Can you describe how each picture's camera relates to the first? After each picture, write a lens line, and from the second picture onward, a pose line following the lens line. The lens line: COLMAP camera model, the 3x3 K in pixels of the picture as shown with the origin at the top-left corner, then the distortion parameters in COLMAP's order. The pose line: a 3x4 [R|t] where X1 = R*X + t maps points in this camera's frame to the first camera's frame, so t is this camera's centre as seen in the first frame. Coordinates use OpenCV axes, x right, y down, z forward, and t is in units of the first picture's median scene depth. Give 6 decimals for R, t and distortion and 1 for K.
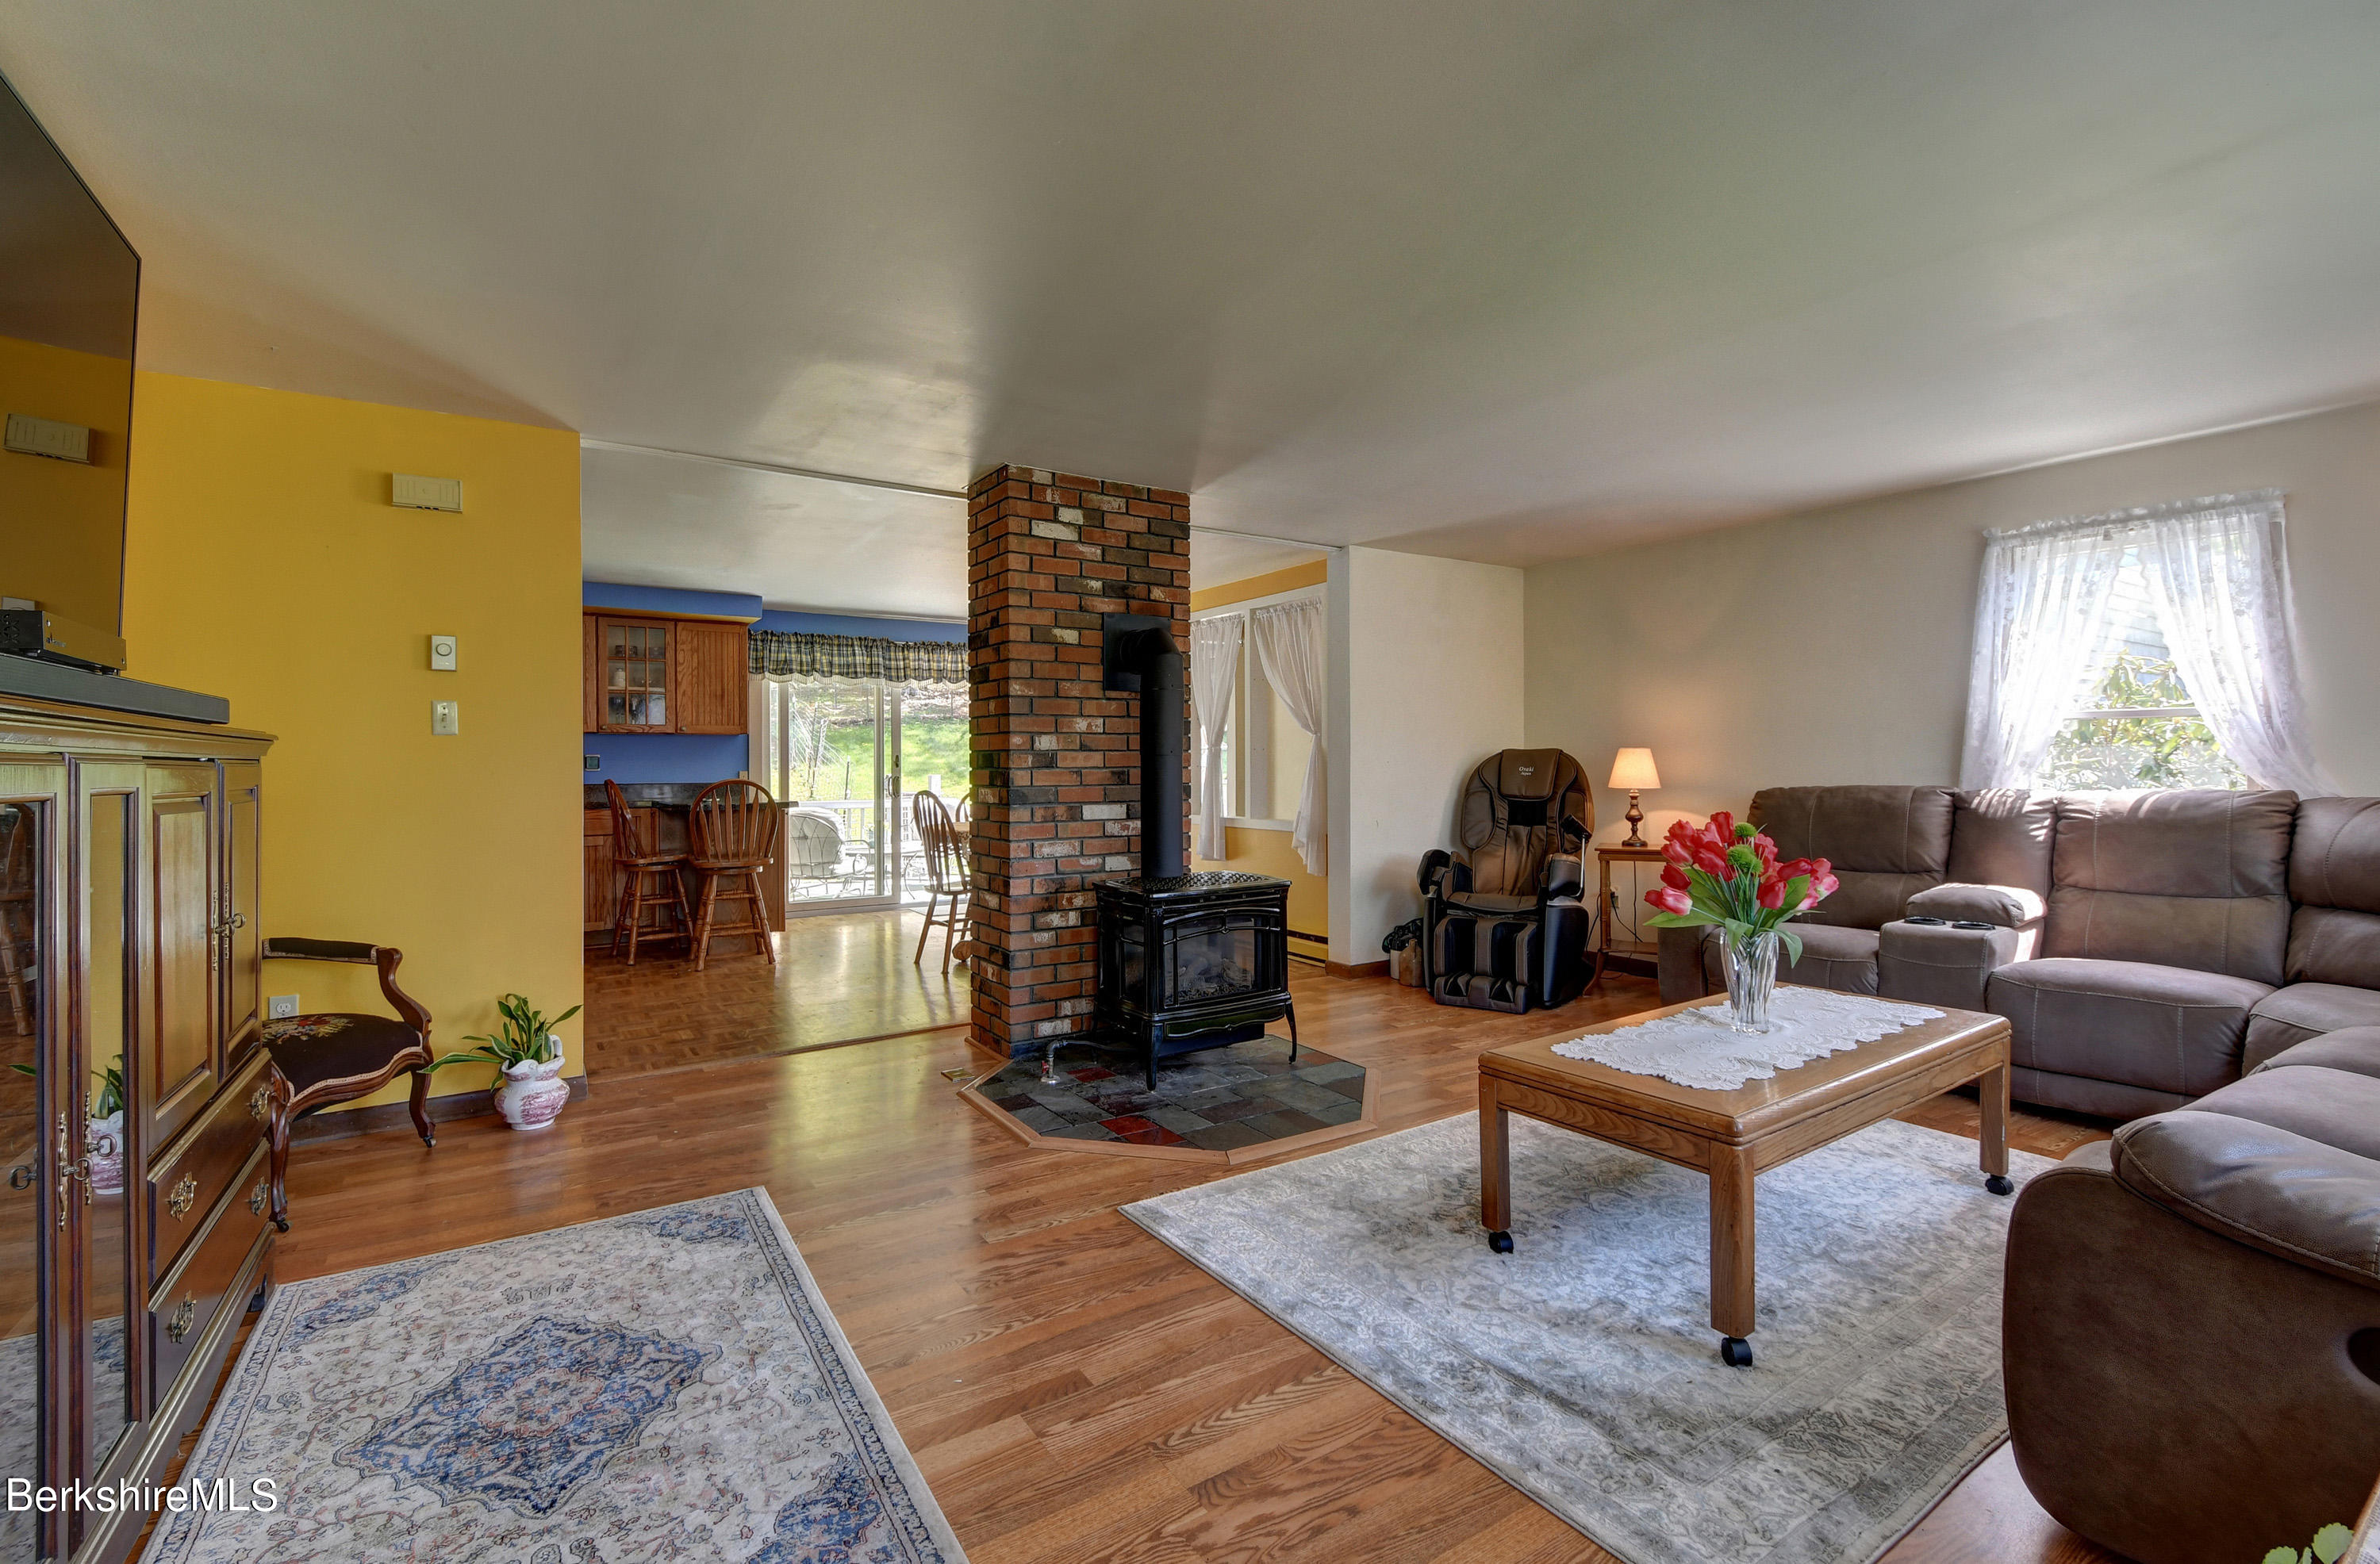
lens RADIAL K [[1040.6, 0, 1190.5], [0, 1040.6, 754.8], [0, 0, 1]] dist [0.001026, -0.009276]
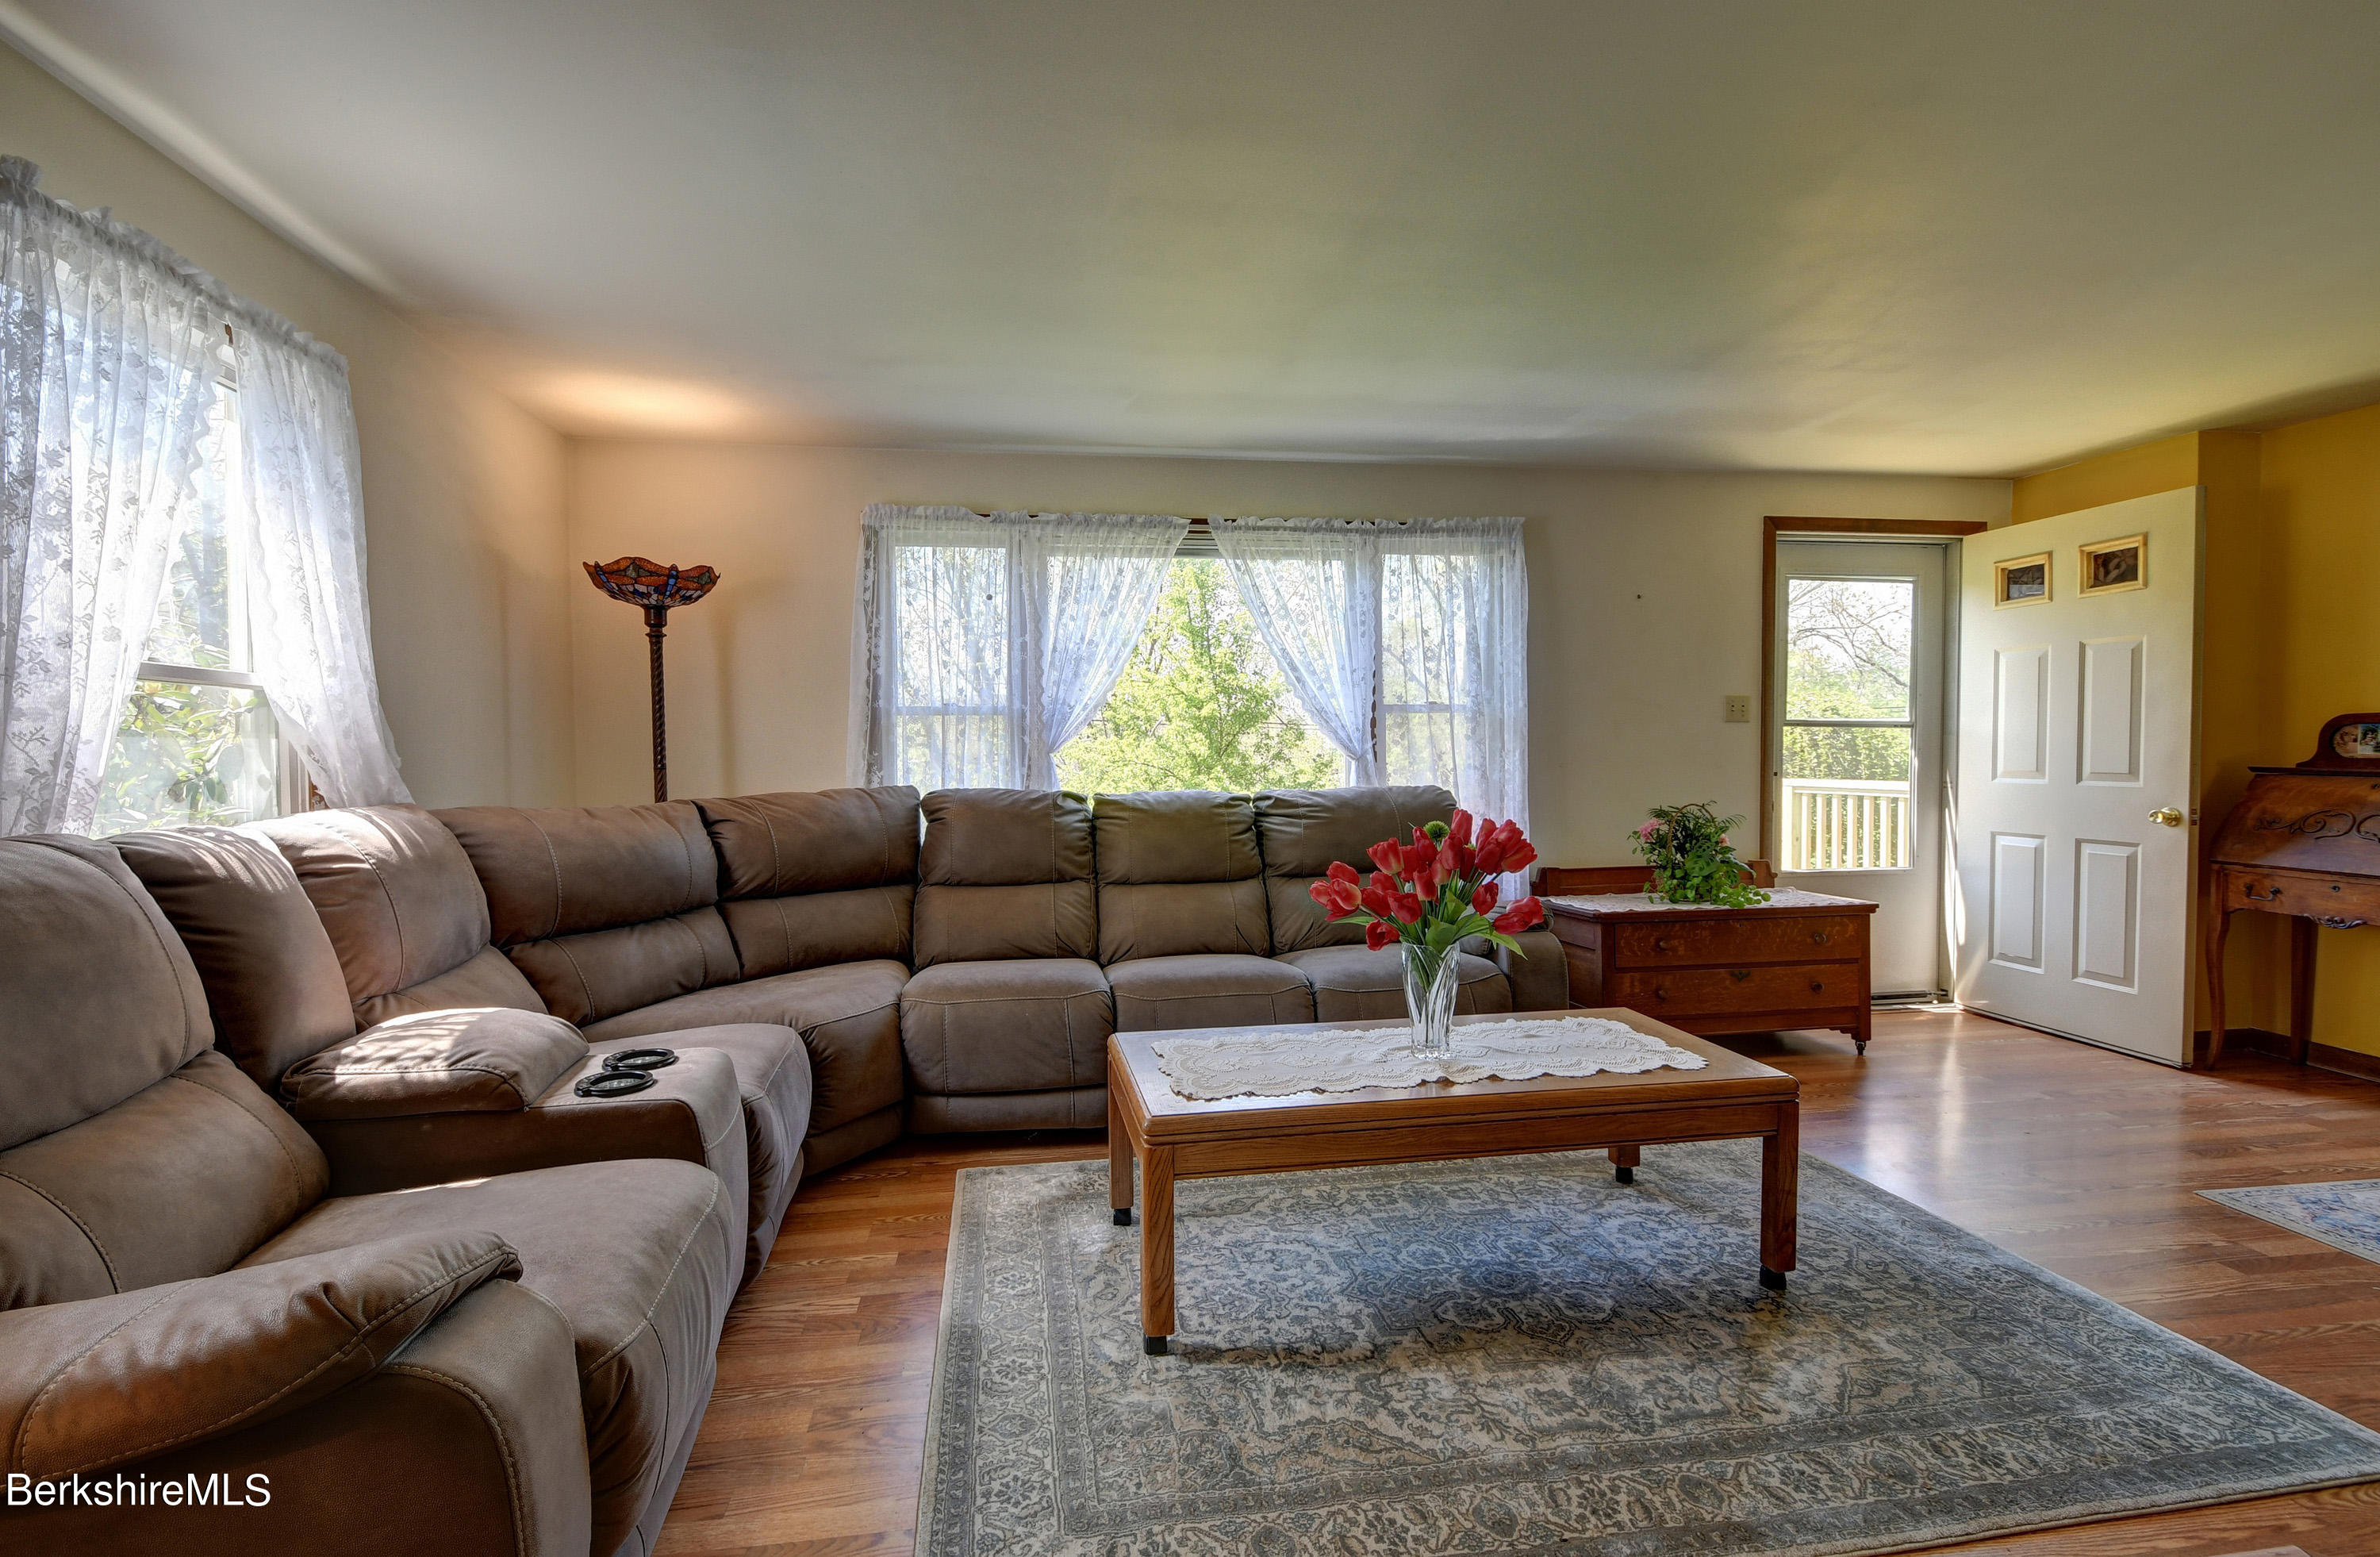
lens RADIAL K [[1106.5, 0, 1190.0], [0, 1106.5, 778.5], [0, 0, 1]] dist [0.000832, -0.000150]
pose [[-0.908818, 0.001719, 0.417189, 0.202893], [0.007946, 0.999881, 0.013189, 0.008939], [-0.417117, 0.015301, -0.908724, 1.193591]]
